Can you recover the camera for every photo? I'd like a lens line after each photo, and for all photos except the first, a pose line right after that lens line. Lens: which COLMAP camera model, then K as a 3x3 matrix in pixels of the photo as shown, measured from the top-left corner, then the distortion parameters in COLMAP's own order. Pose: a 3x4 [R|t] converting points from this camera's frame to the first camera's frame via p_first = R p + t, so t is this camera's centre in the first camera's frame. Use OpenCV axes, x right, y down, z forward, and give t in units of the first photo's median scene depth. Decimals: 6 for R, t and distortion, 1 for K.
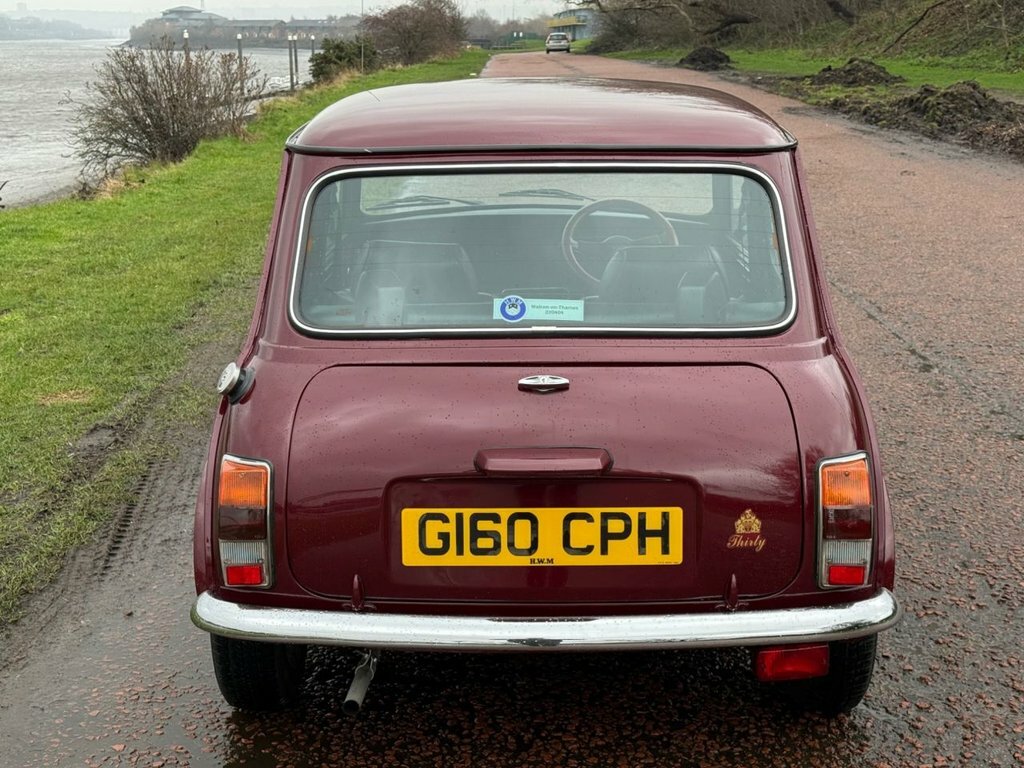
lens RADIAL K [[1421.2, 0, 507.9], [0, 1421.2, 388.1], [0, 0, 1]] dist [0.064648, 0.000000]
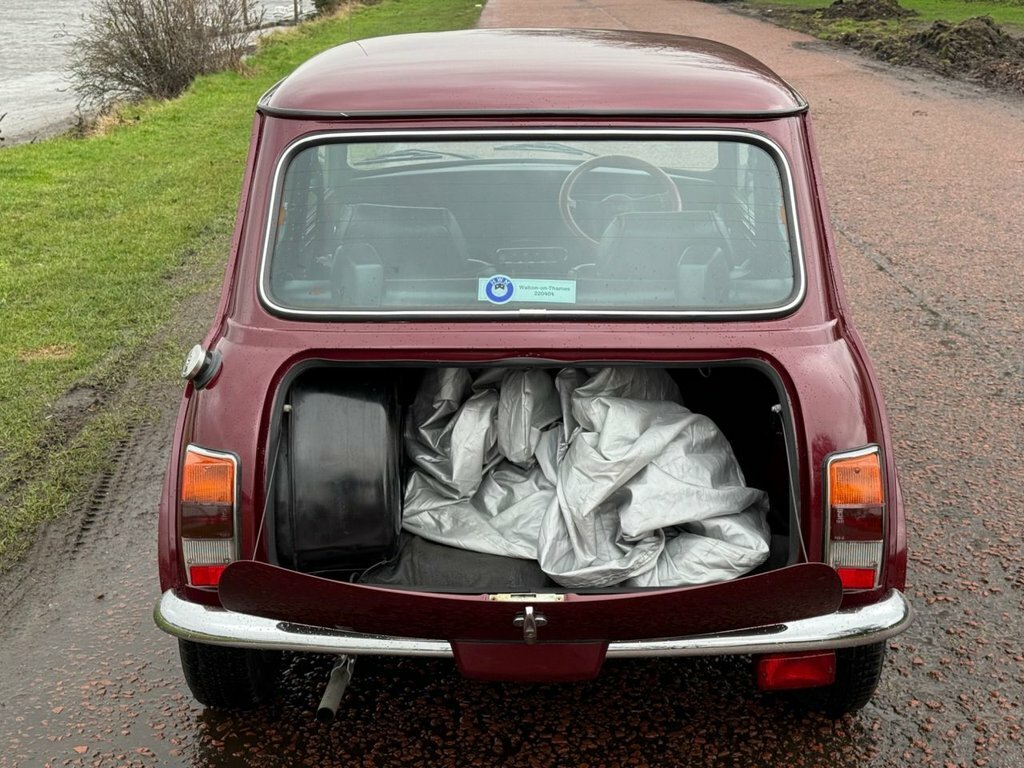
lens RADIAL K [[1421.2, 0, 516.3], [0, 1421.2, 379.1], [0, 0, 1]] dist [0.064648, 0.000000]
pose [[0.999991, 0.004011, 0.001615, 0.011969], [-0.004073, 0.999172, 0.040485, -0.031662], [-0.001452, -0.040491, 0.999179, 0.064413]]
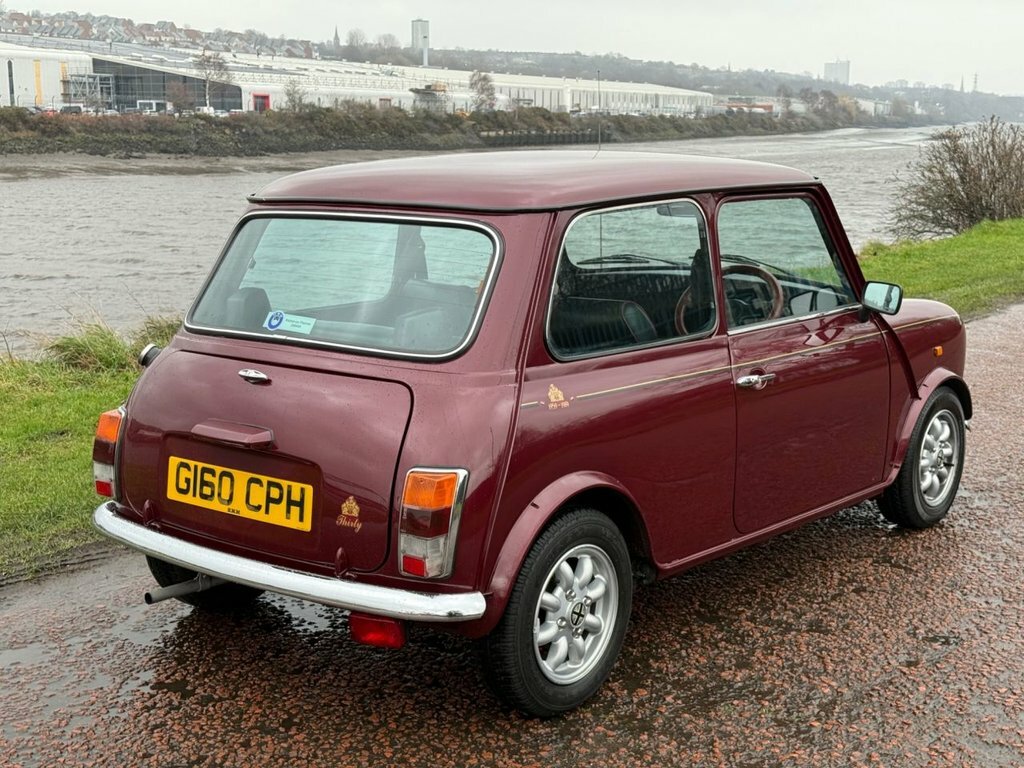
lens RADIAL K [[1421.2, 0, 511.9], [0, 1421.2, 383.7], [0, 0, 1]] dist [0.064648, 0.000000]
pose [[0.776184, 0.106847, -0.621387, 0.891378], [-0.142825, 0.989714, -0.008225, -0.017045], [0.614116, 0.095134, 0.783461, 0.105838]]
